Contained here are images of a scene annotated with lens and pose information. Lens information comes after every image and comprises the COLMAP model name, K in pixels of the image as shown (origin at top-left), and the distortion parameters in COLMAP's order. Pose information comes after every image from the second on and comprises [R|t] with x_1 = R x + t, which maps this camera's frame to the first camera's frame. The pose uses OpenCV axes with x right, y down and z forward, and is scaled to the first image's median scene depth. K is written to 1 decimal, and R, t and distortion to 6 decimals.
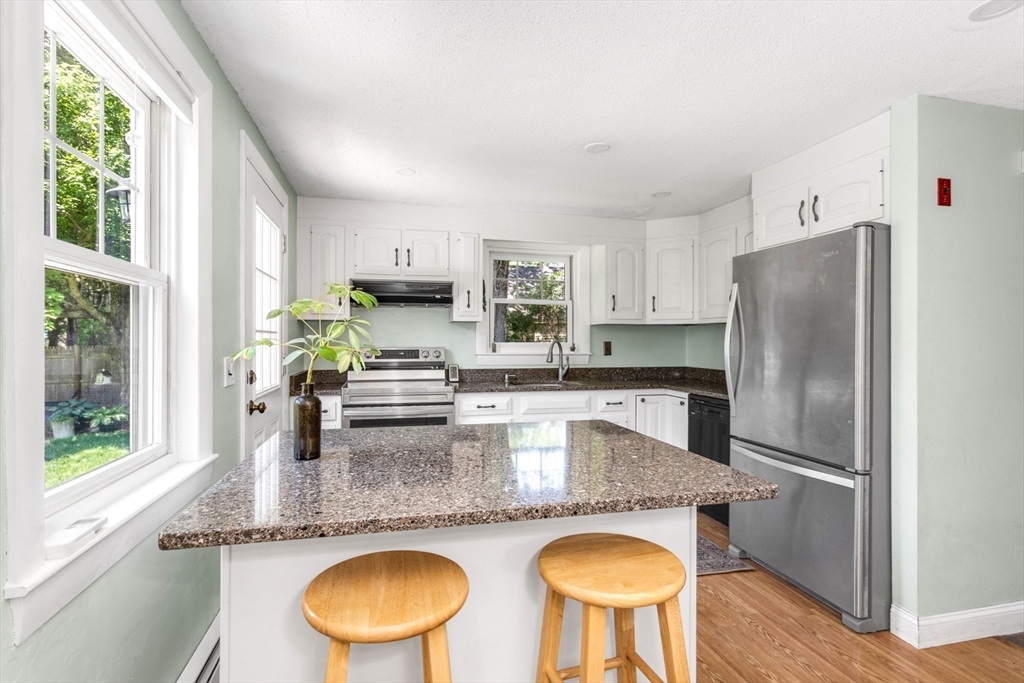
lens RADIAL K [[490.7, 0, 506.7], [0, 490.7, 343.3], [0, 0, 1]] dist [-0.001192, 0.003672]
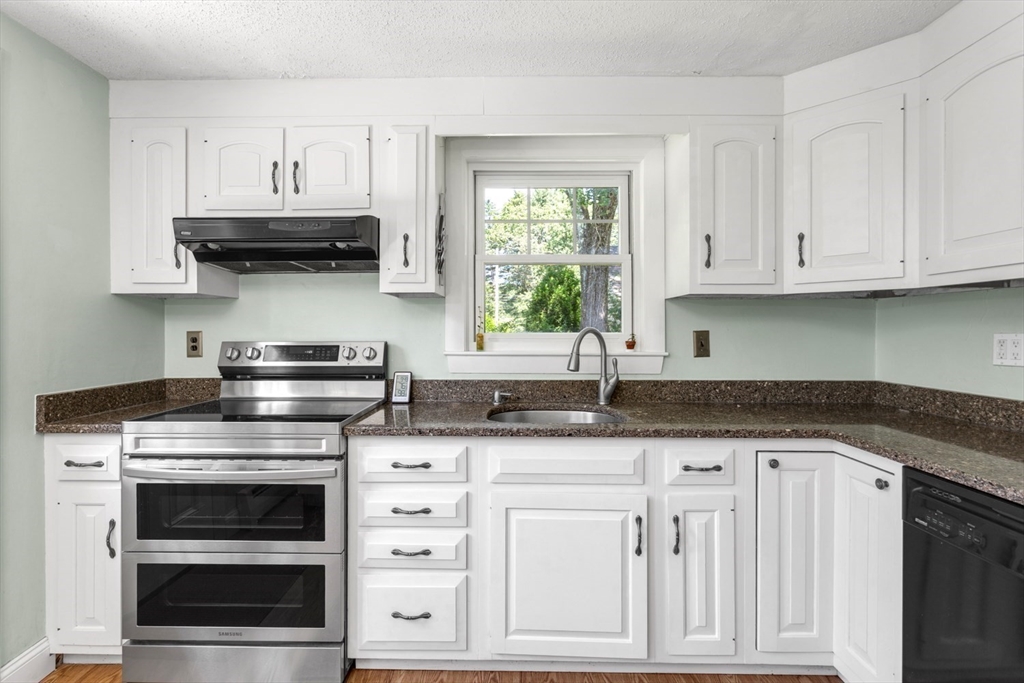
lens RADIAL K [[490.7, 0, 501.9], [0, 490.7, 333.1], [0, 0, 1]] dist [-0.001192, 0.003672]
pose [[0.967154, -0.002027, -0.254183, 0.146508], [0.001589, 0.999997, -0.001929, 0.000149], [0.254186, 0.001461, 0.967154, 0.488162]]
